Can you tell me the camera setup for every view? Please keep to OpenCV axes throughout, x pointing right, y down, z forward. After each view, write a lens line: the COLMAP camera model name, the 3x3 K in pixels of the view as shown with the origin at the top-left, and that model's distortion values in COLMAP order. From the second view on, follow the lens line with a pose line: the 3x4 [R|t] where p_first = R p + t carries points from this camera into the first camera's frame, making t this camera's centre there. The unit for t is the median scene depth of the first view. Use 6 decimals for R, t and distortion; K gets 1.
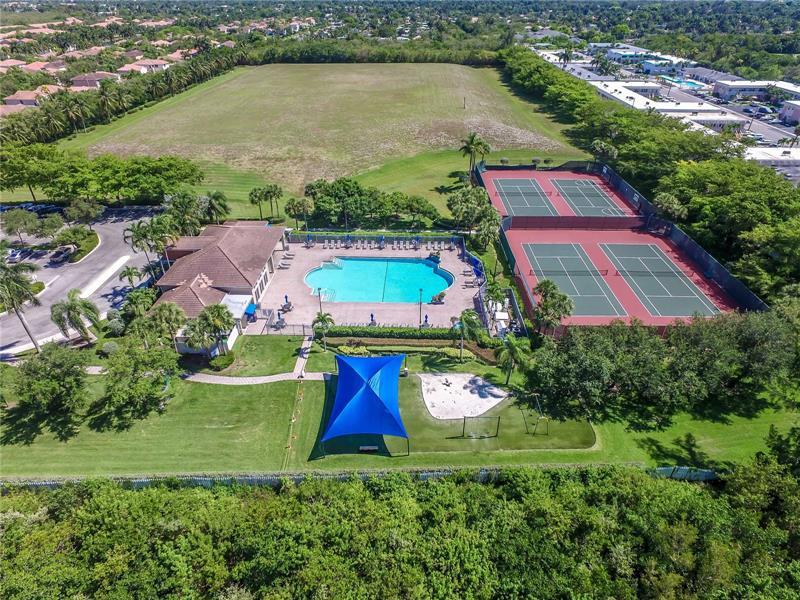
lens RADIAL K [[464.9, 0, 400.0], [0, 464.9, 300.0], [0, 0, 1]] dist [-0.004251, -0.000048]
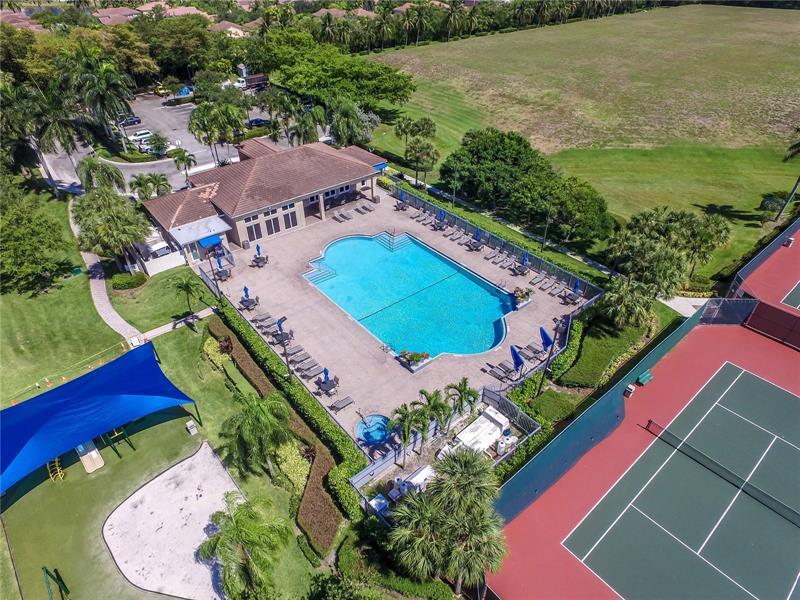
lens RADIAL K [[481.6, 0, 400.0], [0, 481.6, 300.0], [0, 0, 1]] dist [-0.005601, 0.000066]
pose [[0.654150, 0.448564, -0.608998, 0.327949], [-0.409929, 0.886912, 0.212944, -0.152251], [0.635647, 0.110349, 0.764053, 0.465819]]
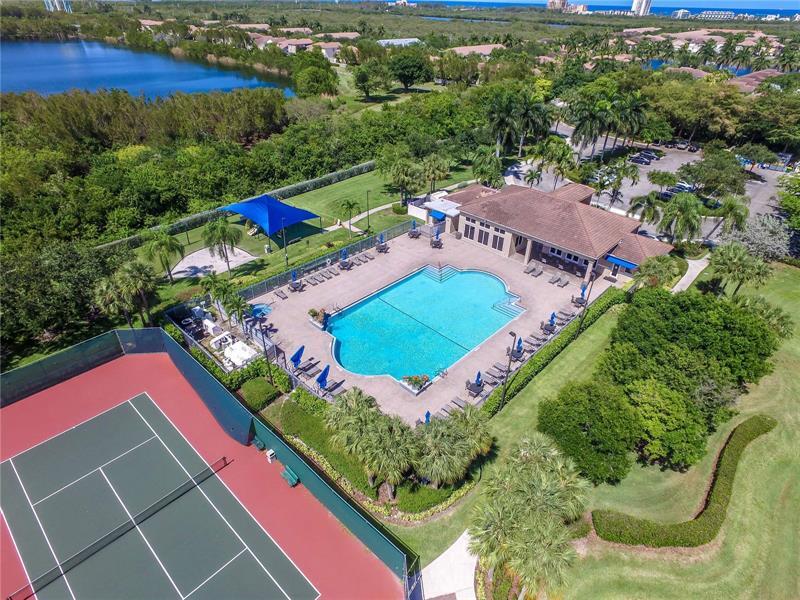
lens RADIAL K [[464.9, 0, 400.0], [0, 464.9, 300.0], [0, 0, 1]] dist [-0.004251, -0.000048]
pose [[-0.670445, 0.389497, -0.631502, 0.361989], [-0.430209, 0.489374, 0.758573, -0.498873], [0.604503, 0.780260, -0.160534, 0.985695]]
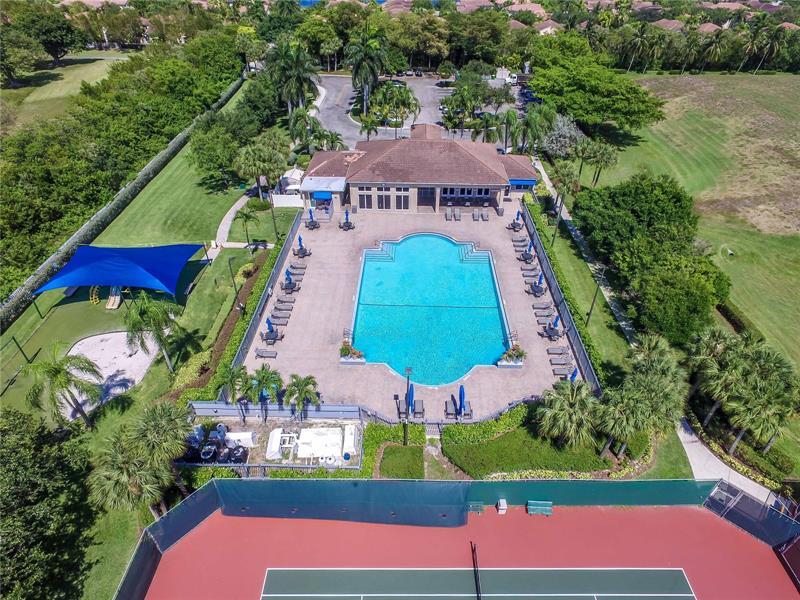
lens RADIAL K [[475.9, 0, 410.1], [0, 475.9, 297.7], [0, 0, 1]] dist [-0.001619, 0.001394]
pose [[0.016755, 0.599407, -0.800269, 0.423754], [-0.562193, 0.667525, 0.488211, -0.309219], [0.826836, 0.441726, 0.348167, 0.706509]]
